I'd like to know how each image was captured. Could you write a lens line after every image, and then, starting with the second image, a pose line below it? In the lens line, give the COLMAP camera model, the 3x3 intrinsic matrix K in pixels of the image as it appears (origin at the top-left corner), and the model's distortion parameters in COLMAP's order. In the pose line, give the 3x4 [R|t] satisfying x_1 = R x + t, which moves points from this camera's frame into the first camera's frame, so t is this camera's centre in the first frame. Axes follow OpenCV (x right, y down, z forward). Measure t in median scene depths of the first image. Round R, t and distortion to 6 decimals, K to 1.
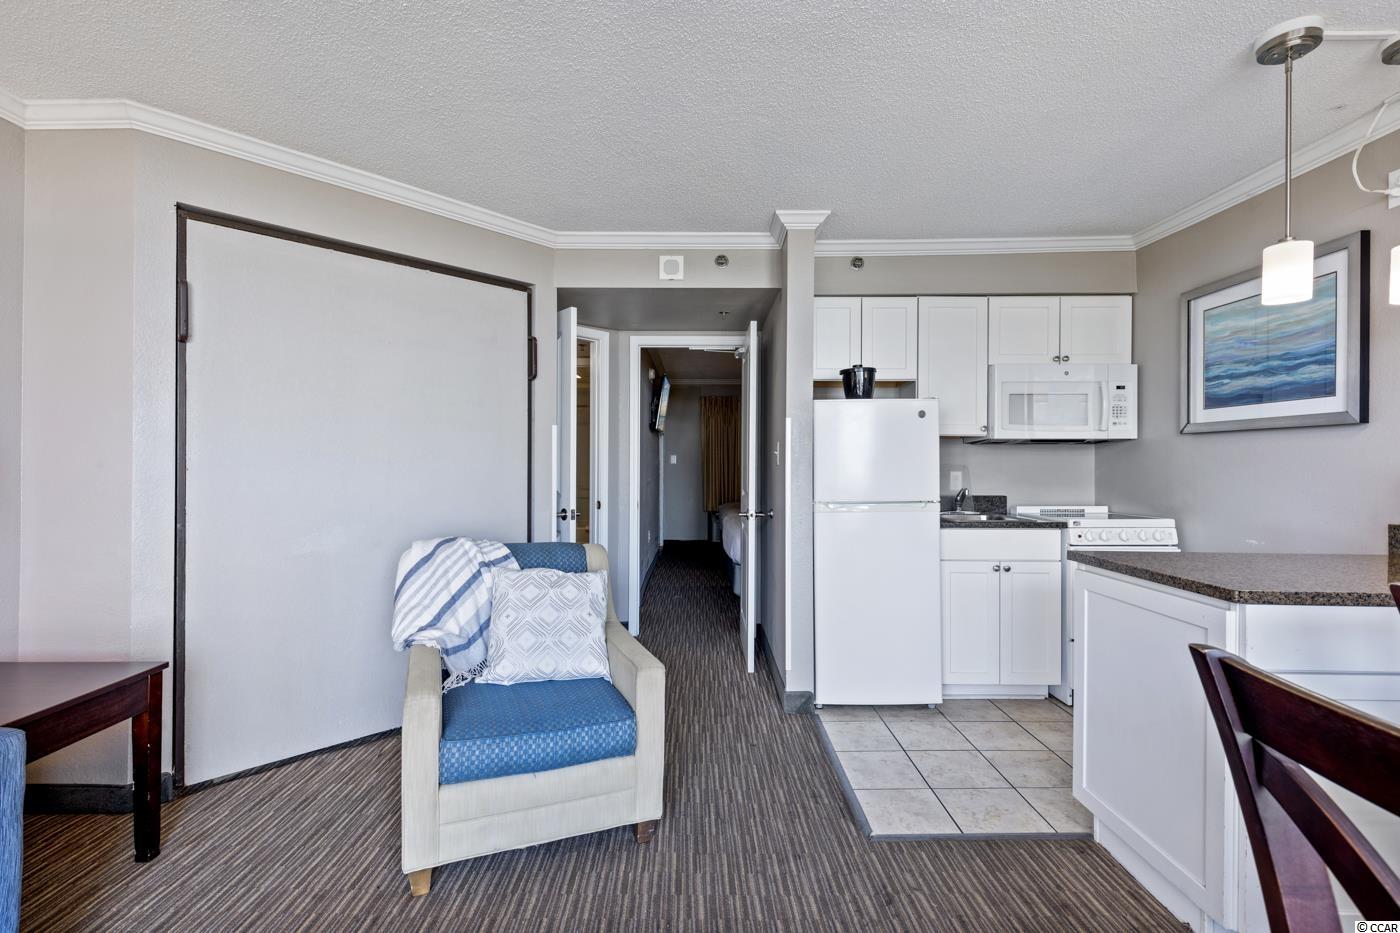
lens RADIAL K [[640.3, 0, 695.3], [0, 640.3, 454.7], [0, 0, 1]] dist [0.004123, 0.000350]
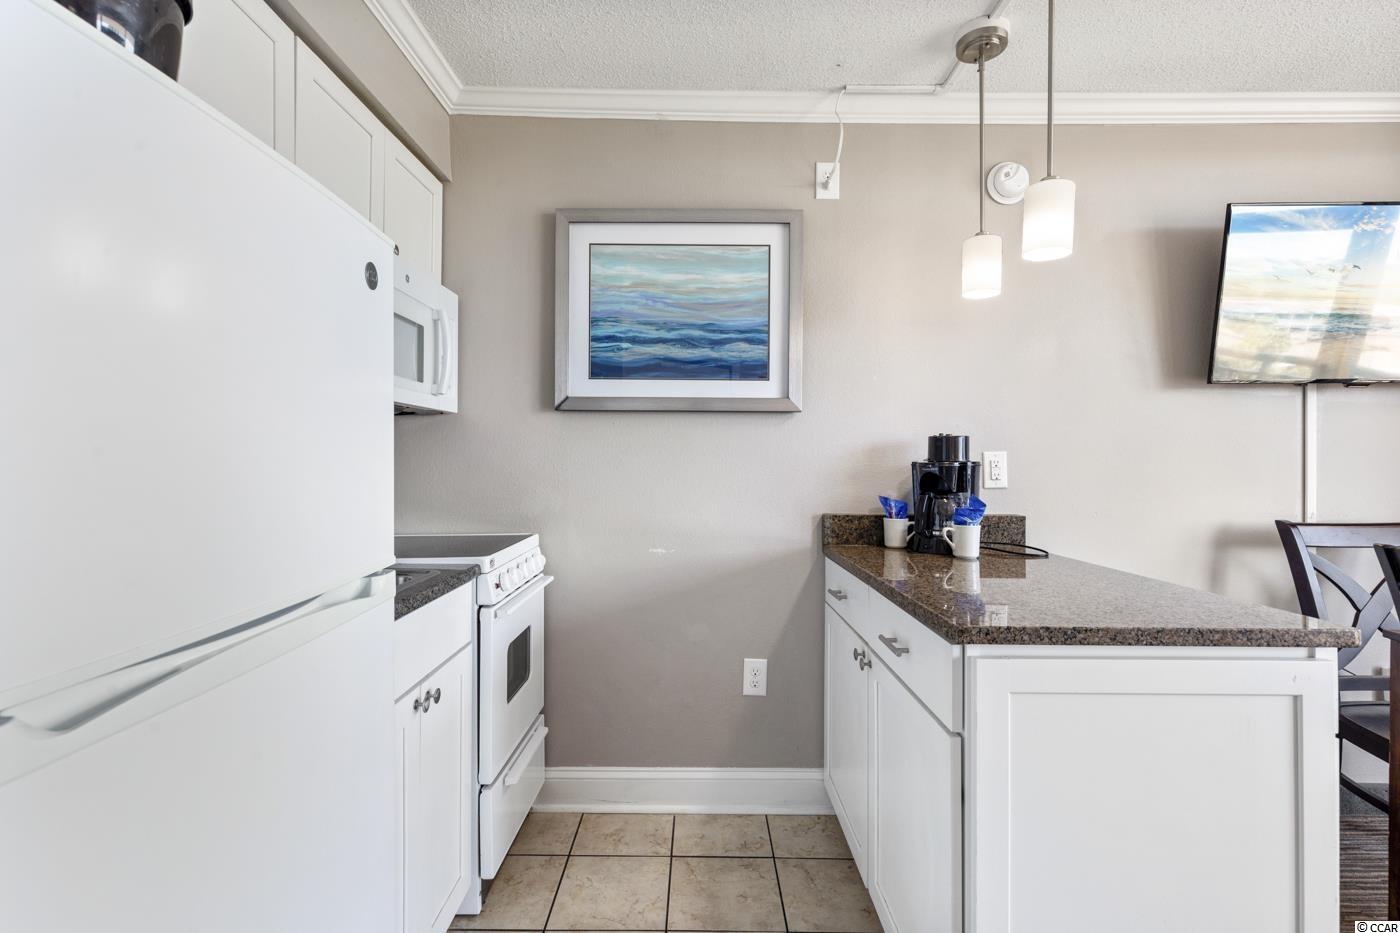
lens RADIAL K [[635.9, 0, 696.9], [0, 635.9, 458.0], [0, 0, 1]] dist [0.004017, -0.000107]
pose [[-0.006206, 0.001159, 0.999980, 0.075754], [-0.016741, 0.999859, -0.001263, 0.019197], [-0.999841, -0.016748, -0.006185, 0.948978]]
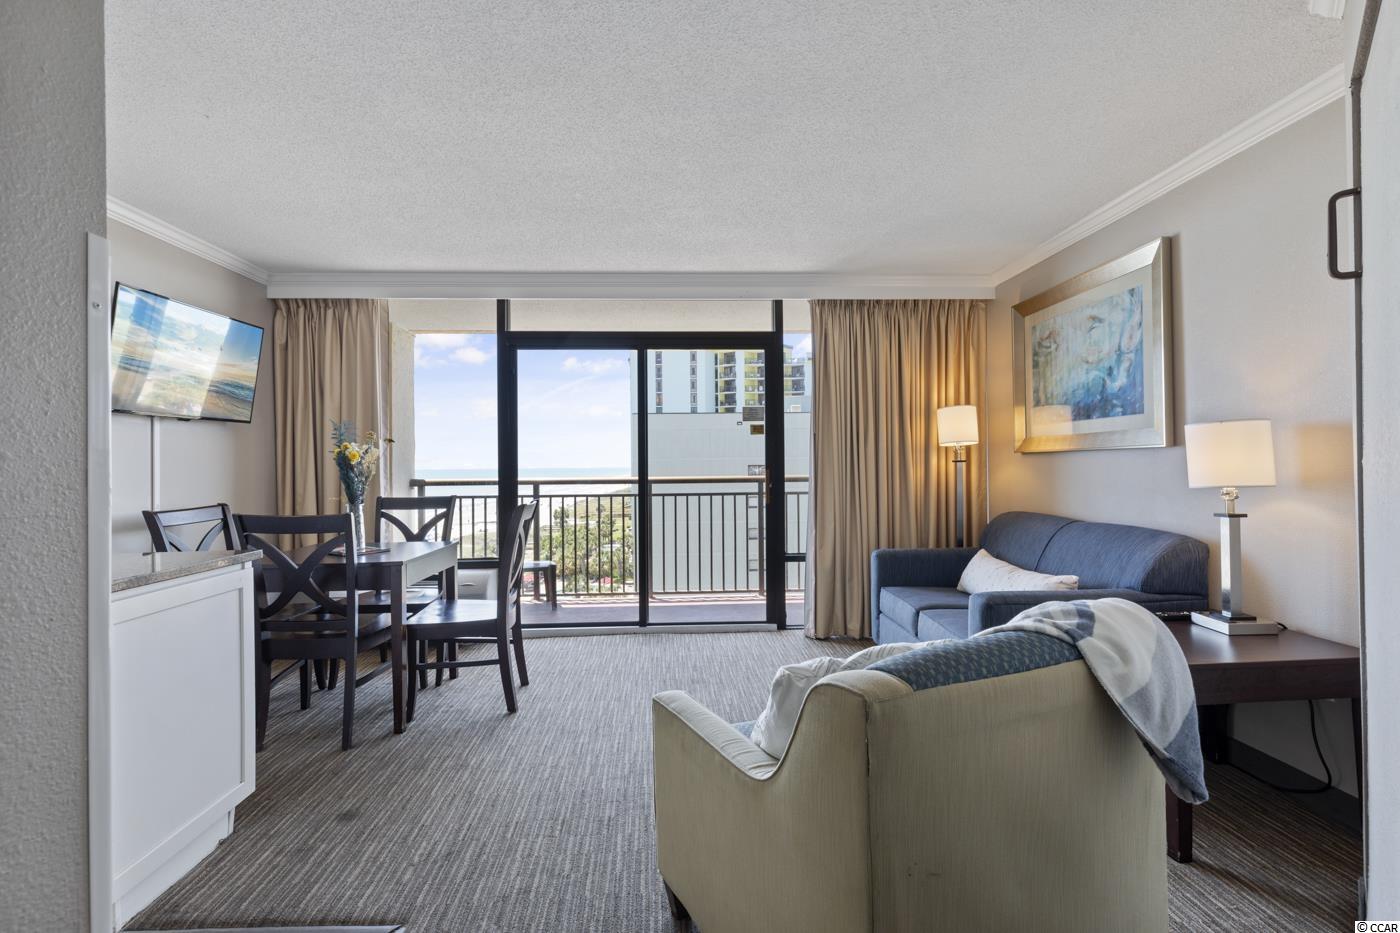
lens RADIAL K [[622.2, 0, 700.0], [0, 622.2, 466.5], [0, 0, 1]] dist [0.000656, 0.000045]
pose [[-0.997860, 0.010797, -0.064485, -0.043961], [0.011329, 0.999905, -0.007903, 0.024181], [0.064394, -0.008617, -0.997887, 1.374528]]
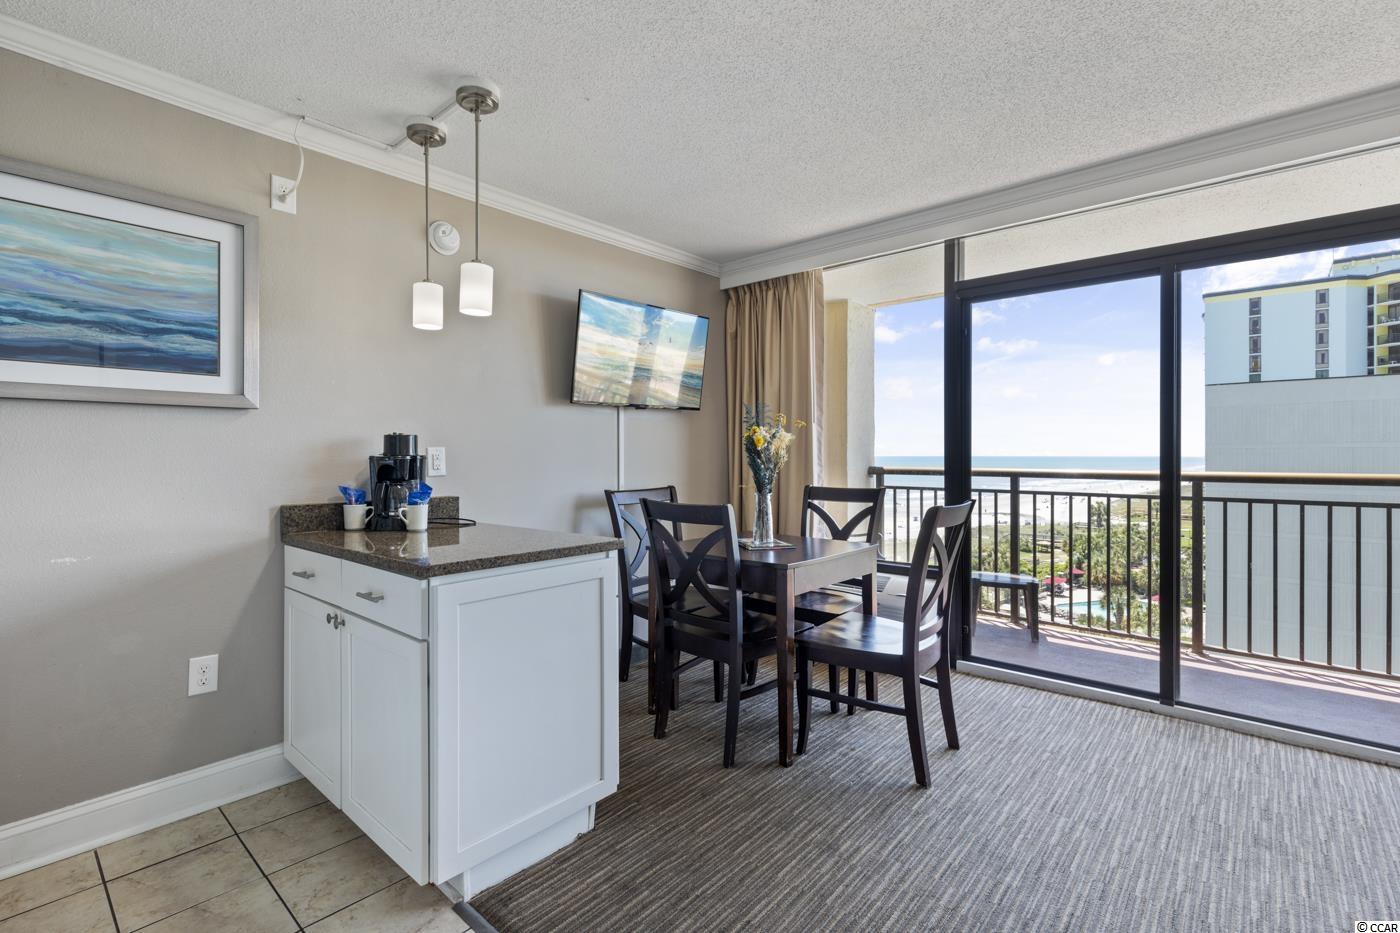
lens RADIAL K [[640.3, 0, 695.3], [0, 640.3, 454.7], [0, 0, 1]] dist [0.004123, 0.000350]
pose [[-0.753640, -0.000412, 0.657287, -0.109631], [-0.006655, 0.999953, -0.007004, 0.020083], [-0.657254, -0.009653, -0.753608, 1.068008]]
